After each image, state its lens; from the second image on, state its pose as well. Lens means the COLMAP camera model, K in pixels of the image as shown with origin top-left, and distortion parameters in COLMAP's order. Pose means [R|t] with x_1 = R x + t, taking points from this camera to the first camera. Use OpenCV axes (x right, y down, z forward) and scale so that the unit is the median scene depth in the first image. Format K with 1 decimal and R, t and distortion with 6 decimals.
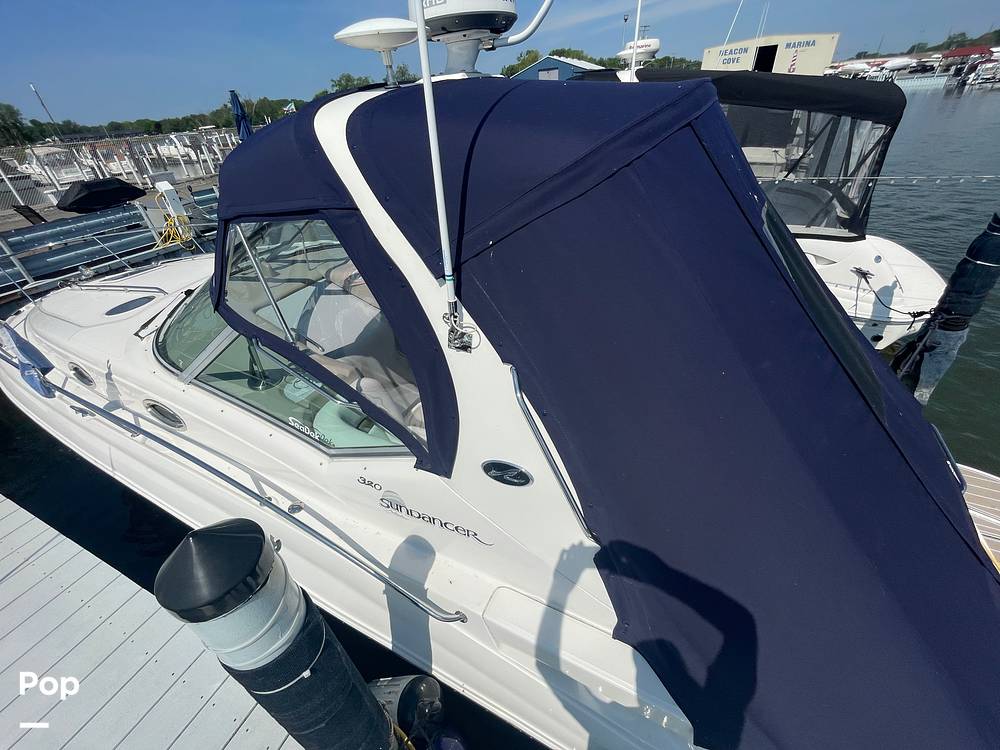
lens RADIAL K [[403.7, 0, 495.3], [0, 403.7, 375.0], [0, 0, 1]] dist [0.001809, -0.000303]
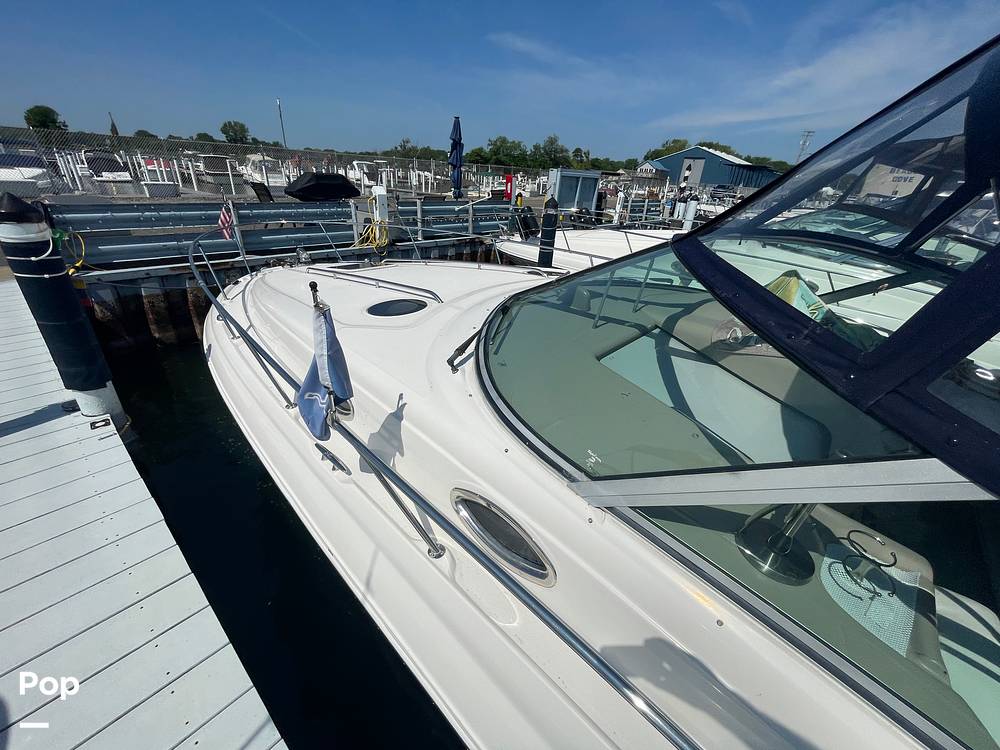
lens RADIAL K [[403.7, 0, 505.3], [0, 403.7, 378.3], [0, 0, 1]] dist [0.001809, -0.000303]
pose [[0.952271, 0.243448, -0.184154, -0.303135], [-0.263337, 0.960283, -0.092257, -0.018708], [0.154380, 0.136348, 0.978558, 0.185011]]
